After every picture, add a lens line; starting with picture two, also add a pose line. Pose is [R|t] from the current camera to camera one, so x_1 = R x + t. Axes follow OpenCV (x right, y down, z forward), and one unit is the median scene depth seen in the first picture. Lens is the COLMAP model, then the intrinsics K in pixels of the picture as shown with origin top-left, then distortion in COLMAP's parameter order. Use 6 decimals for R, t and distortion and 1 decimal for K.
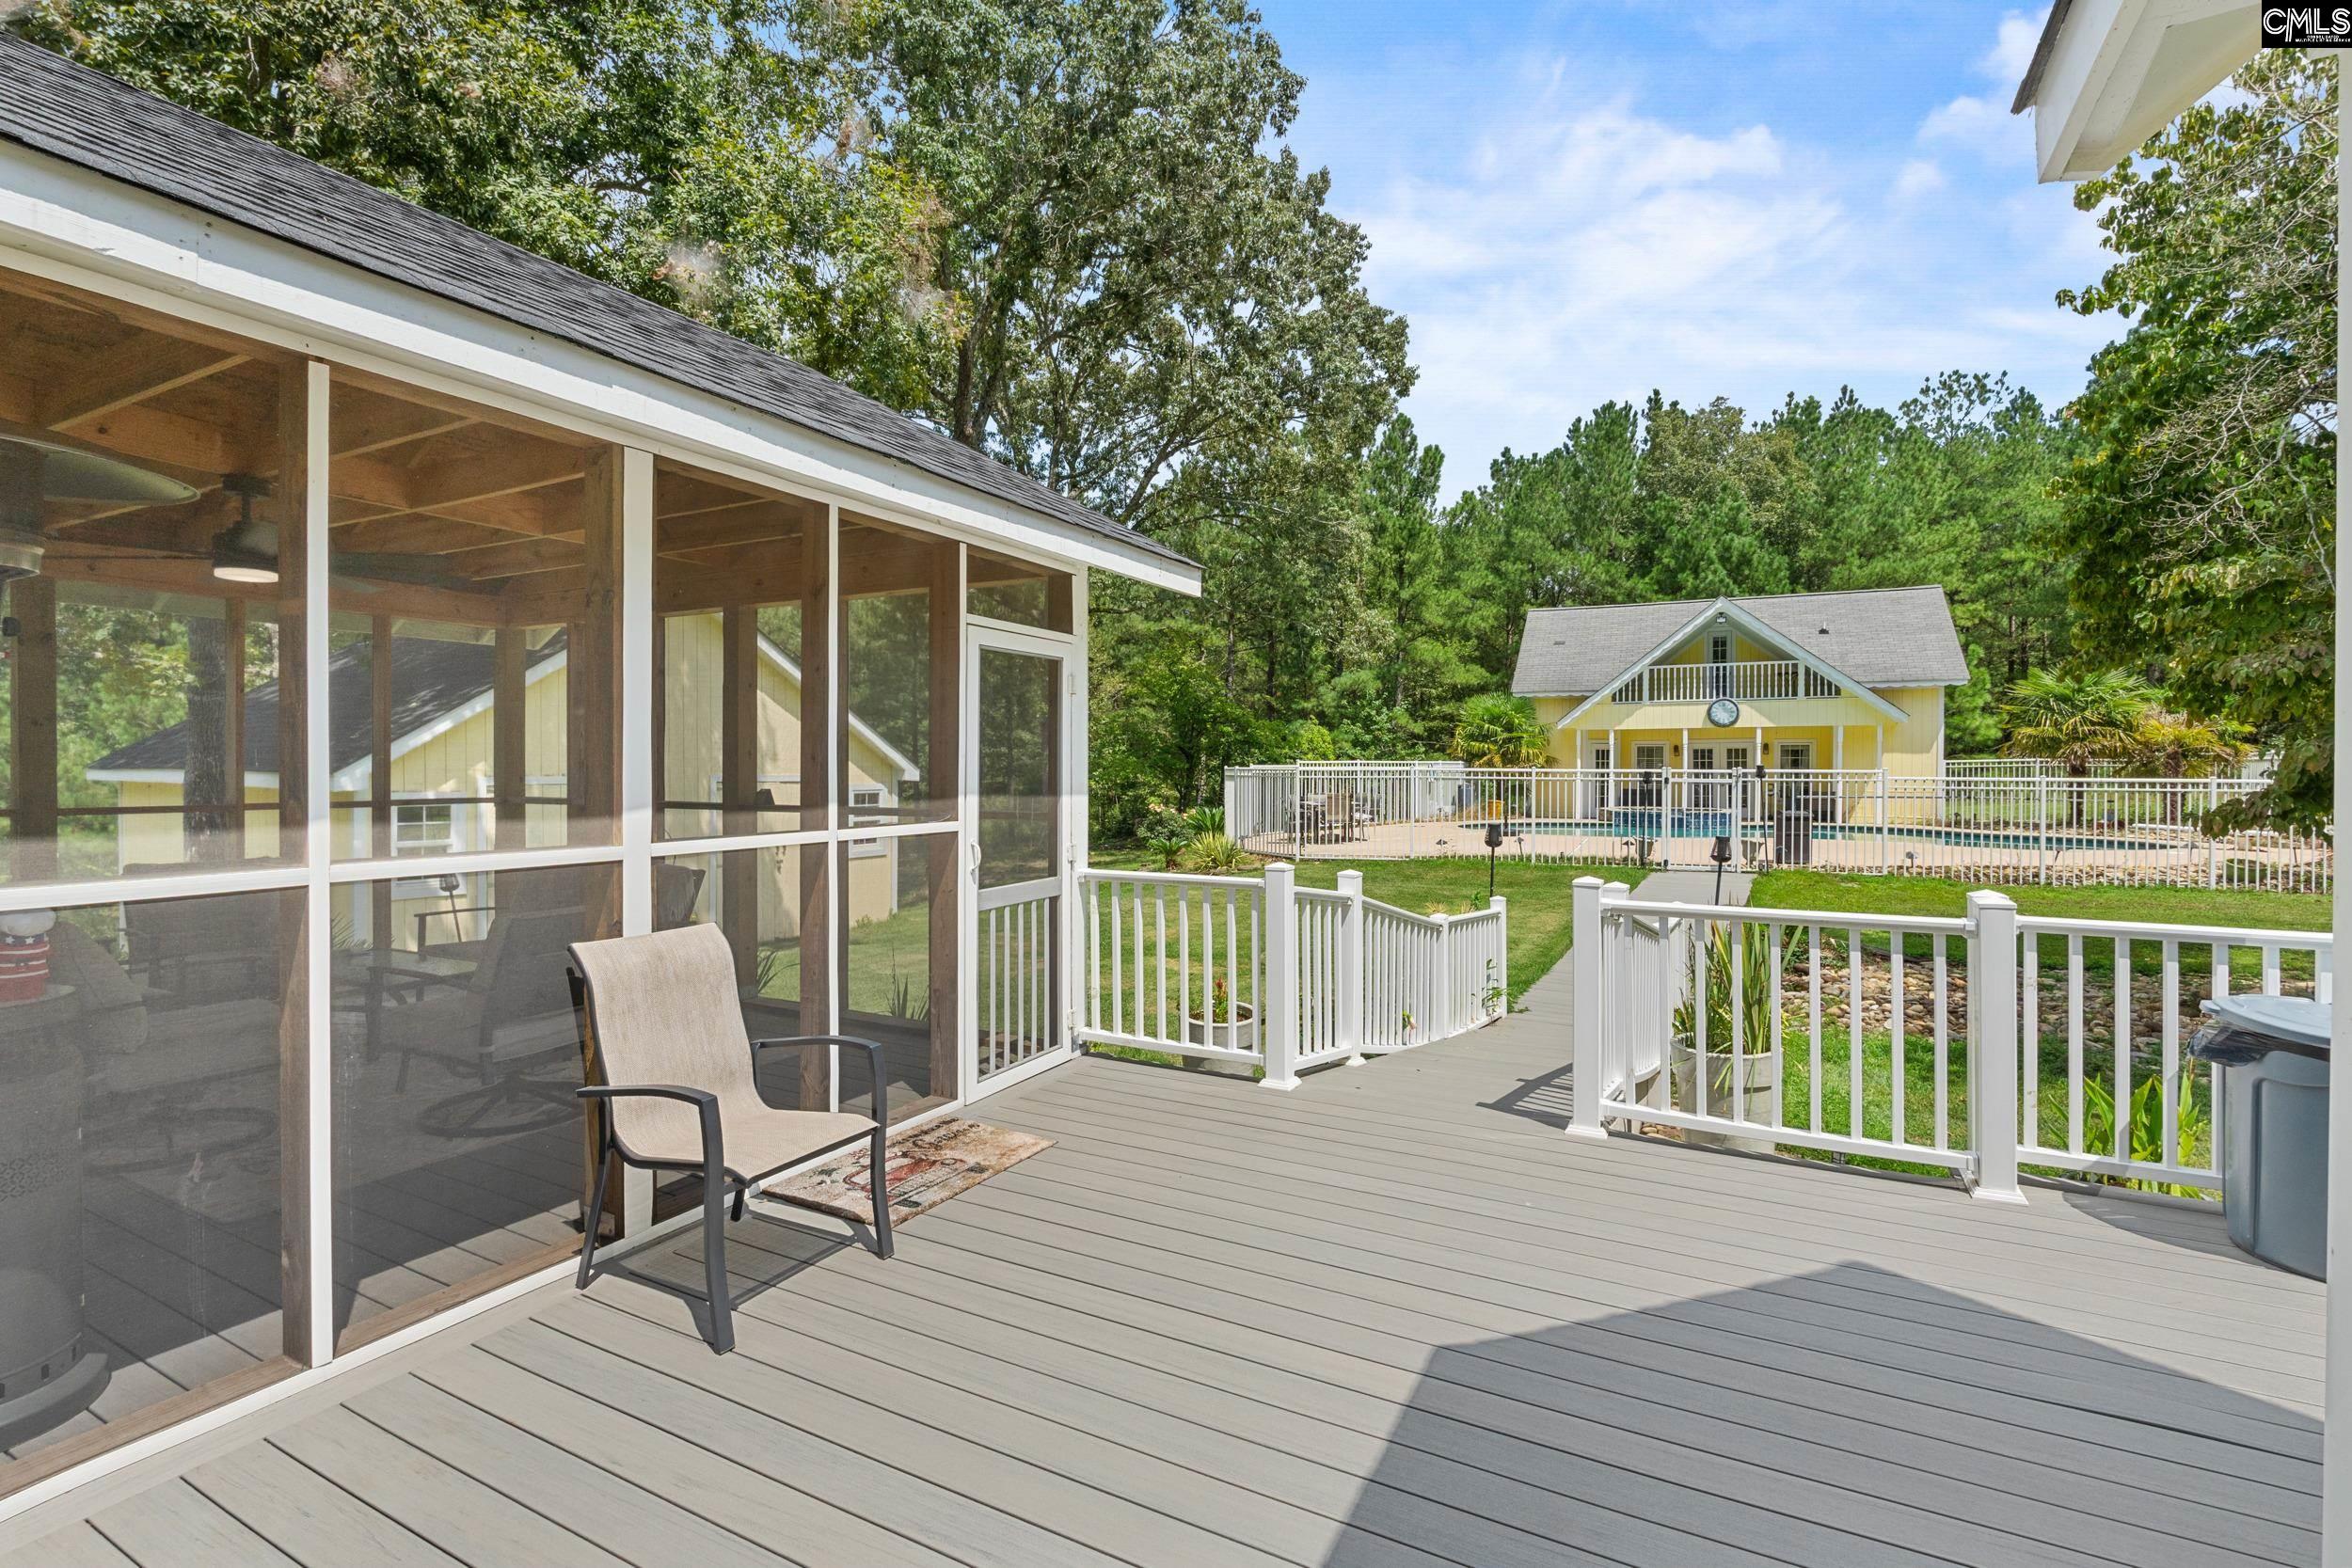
lens RADIAL K [[1088.8, 0, 1170.0], [0, 1088.8, 772.7], [0, 0, 1]] dist [0.015721, 0.000376]
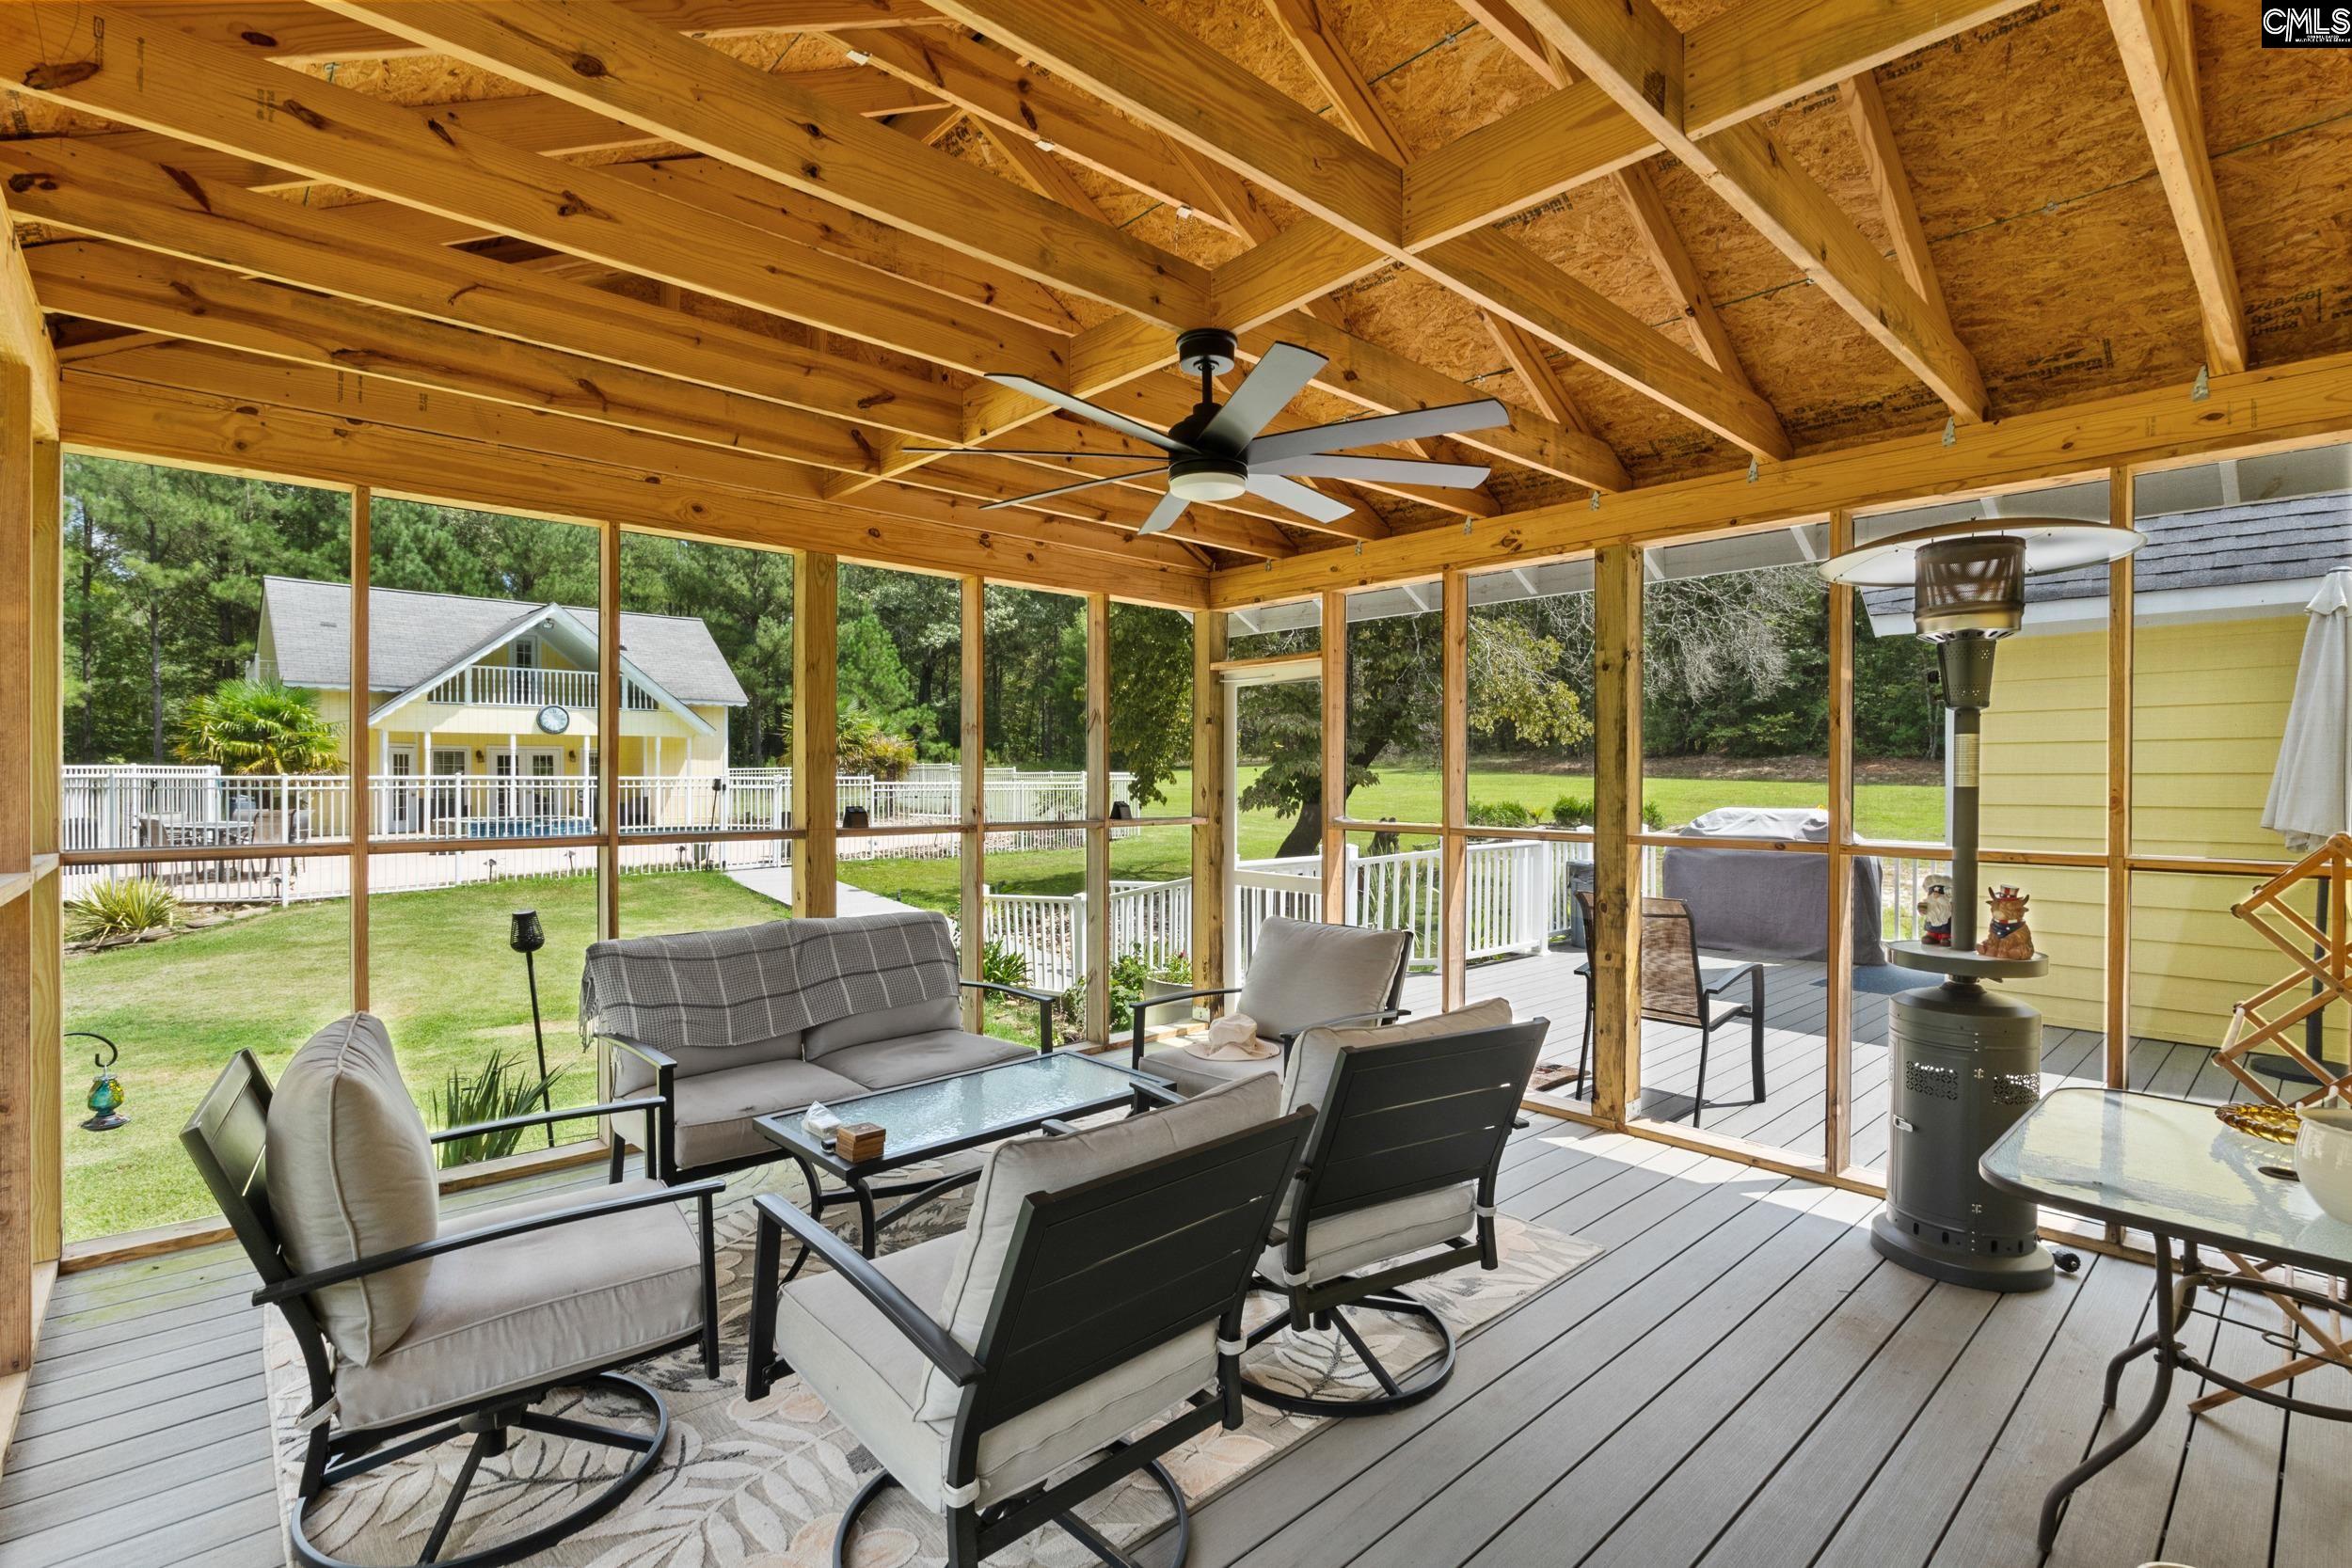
lens RADIAL K [[1088.8, 0, 1170.0], [0, 1088.8, 772.7], [0, 0, 1]] dist [0.015721, 0.000376]
pose [[0.322447, -0.000411, 0.946588, -0.252085], [0.005423, 0.999984, -0.001413, -0.001534], [-0.946572, 0.005589, 0.322444, 0.139341]]
